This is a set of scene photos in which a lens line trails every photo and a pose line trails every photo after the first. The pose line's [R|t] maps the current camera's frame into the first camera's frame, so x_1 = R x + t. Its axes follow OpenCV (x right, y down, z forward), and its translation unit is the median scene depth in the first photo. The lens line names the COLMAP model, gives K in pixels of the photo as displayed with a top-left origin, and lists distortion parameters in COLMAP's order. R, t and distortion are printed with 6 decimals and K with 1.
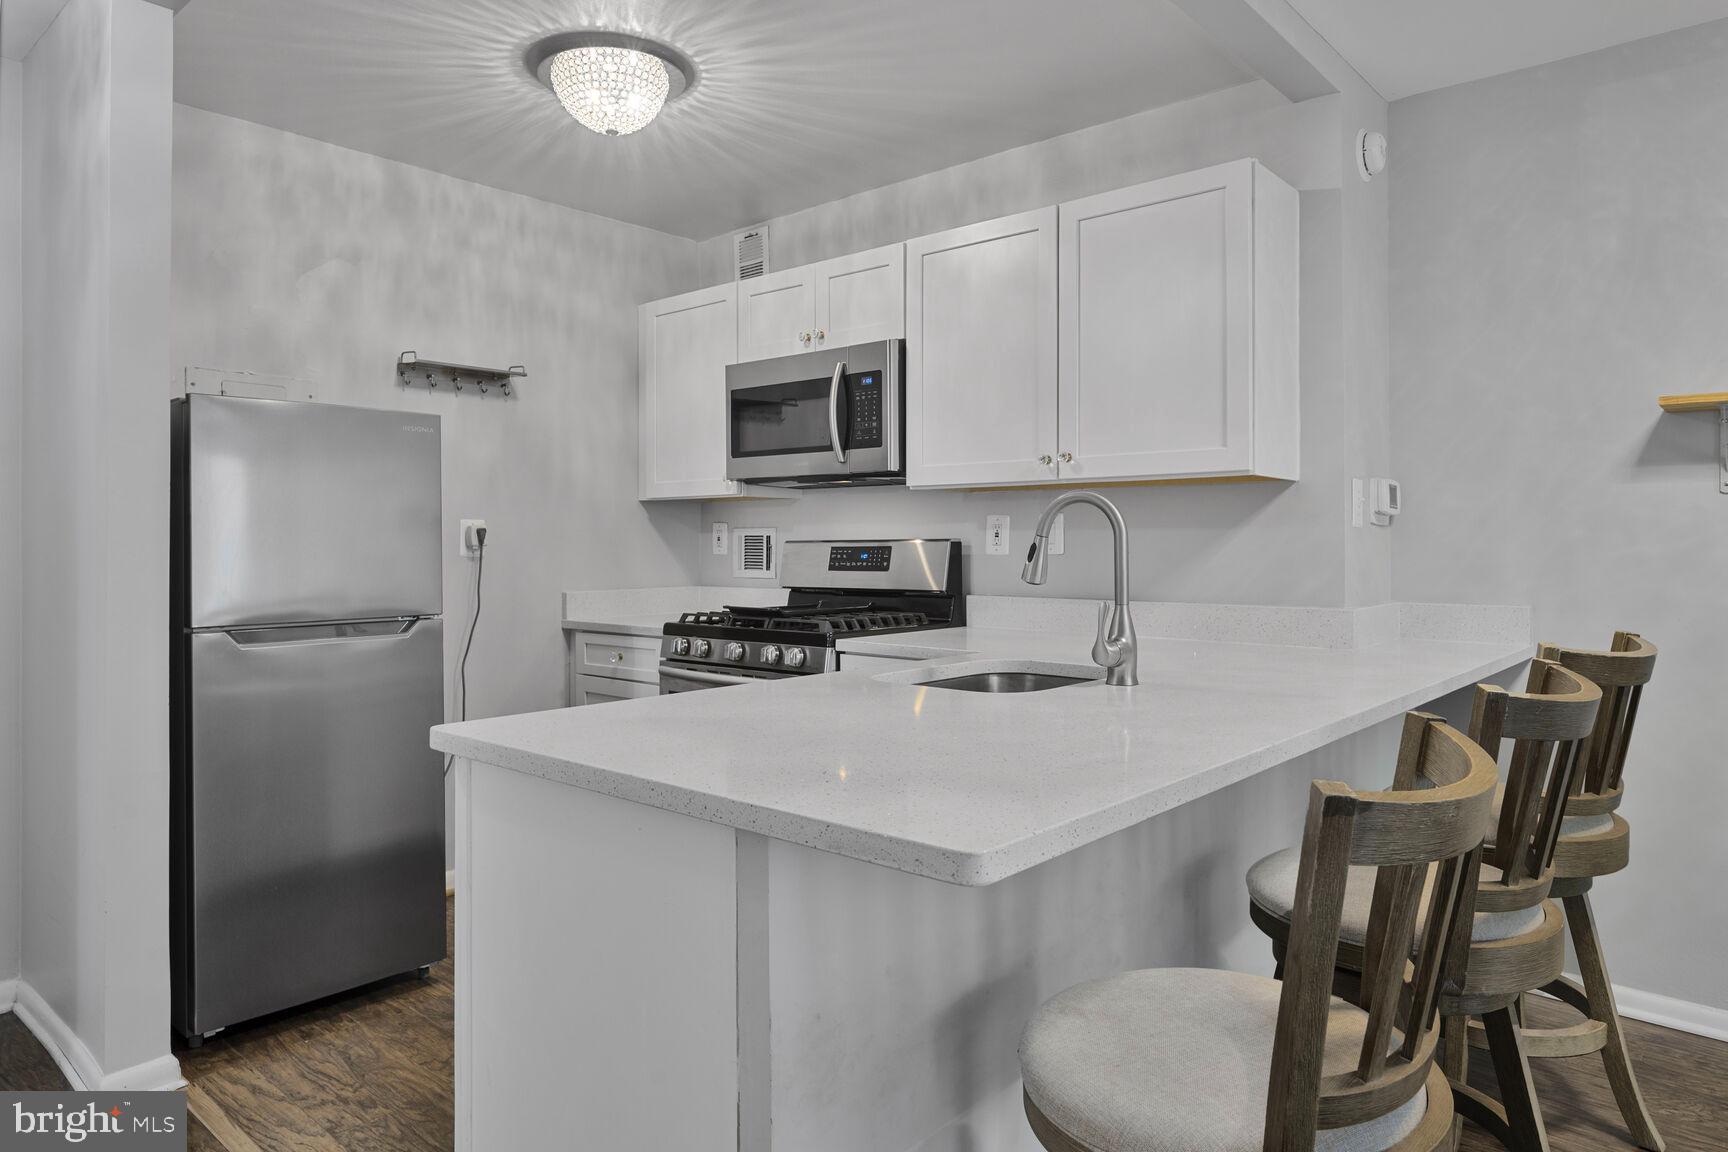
lens RADIAL K [[1069.6, 0, 864.6], [0, 1069.6, 540.9], [0, 0, 1]] dist [-0.005886, -0.001490]
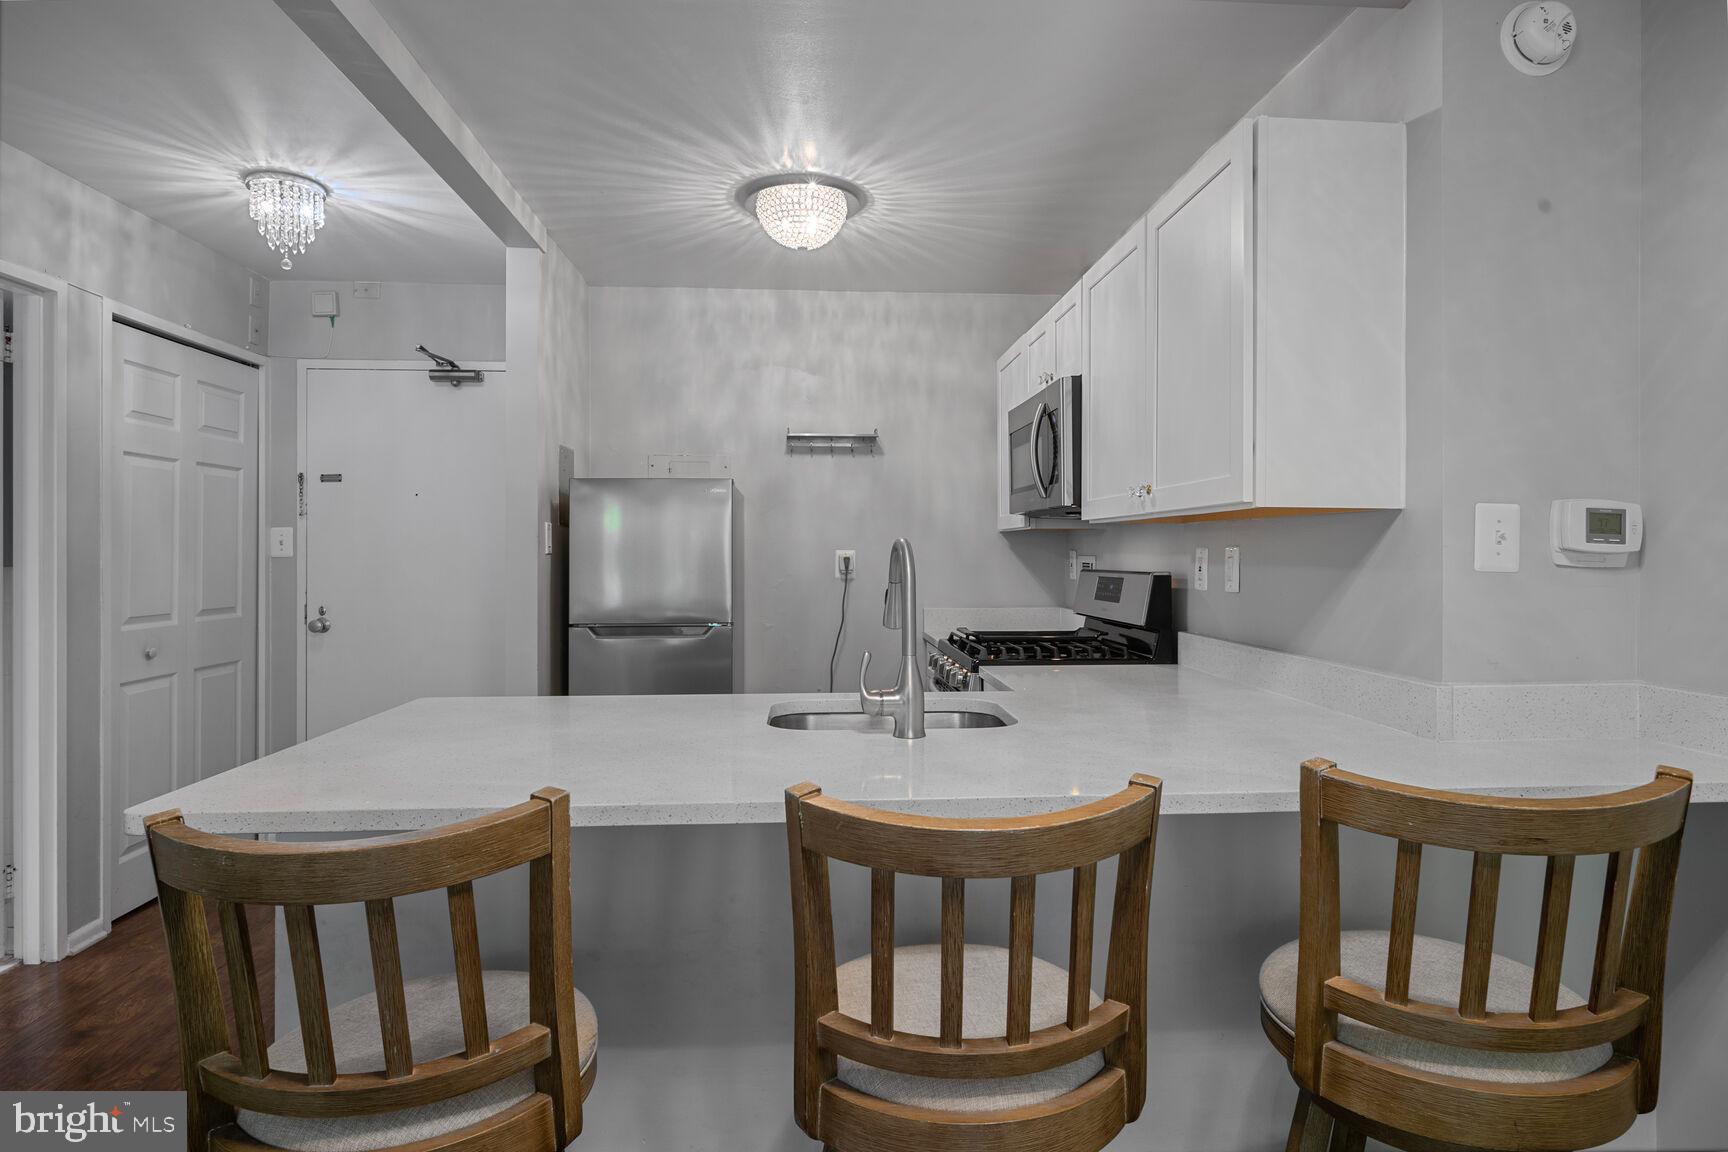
lens RADIAL K [[951.9, 0, 861.3], [0, 951.9, 548.4], [0, 0, 1]] dist [-0.000784, -0.000234]
pose [[0.707660, -0.001084, -0.706553, 0.507325], [-0.000301, 0.999998, -0.001836, -0.022270], [0.706553, 0.001512, 0.707658, 0.211146]]
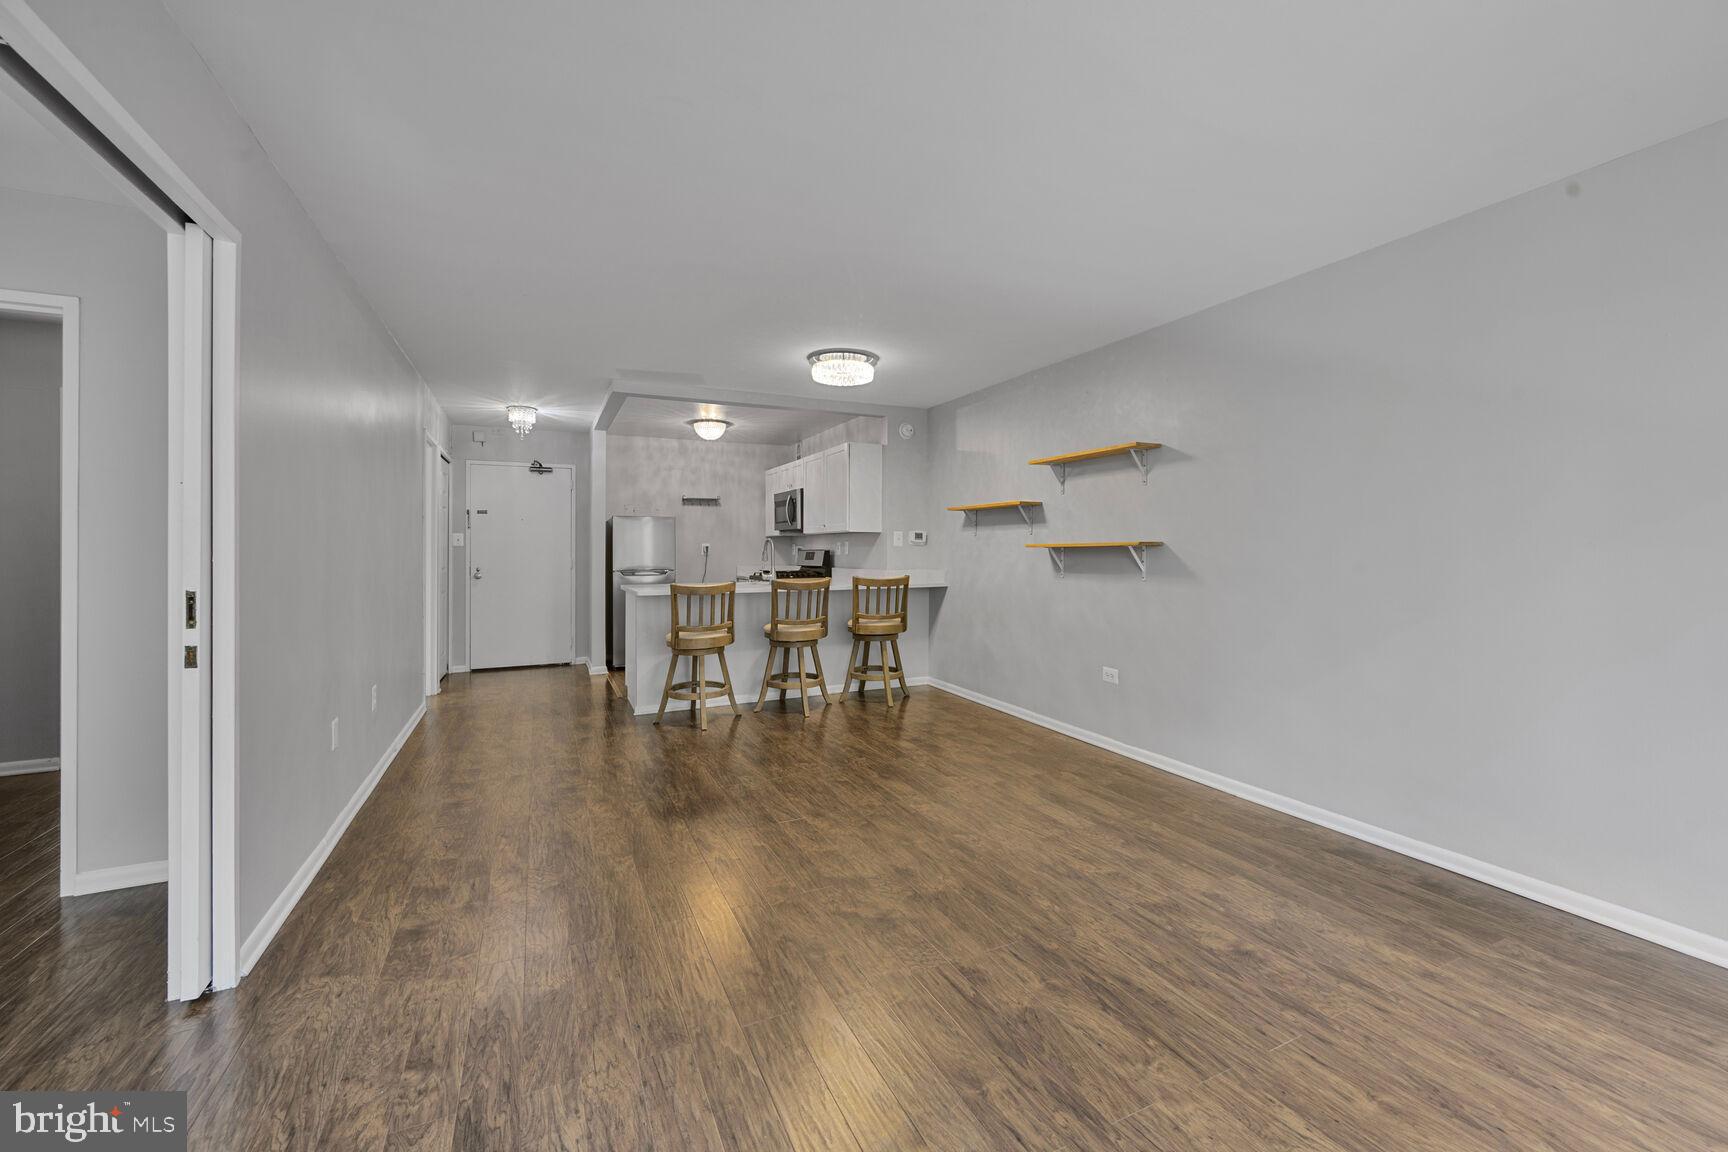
lens RADIAL K [[695.7, 0, 862.6], [0, 695.7, 545.6], [0, 0, 1]] dist [0.000203, 0.000003]
pose [[0.915375, -0.003585, -0.402587, 1.017990], [0.001964, 0.999988, -0.004438, -0.004299], [0.402598, 0.003271, 0.915371, -0.832011]]
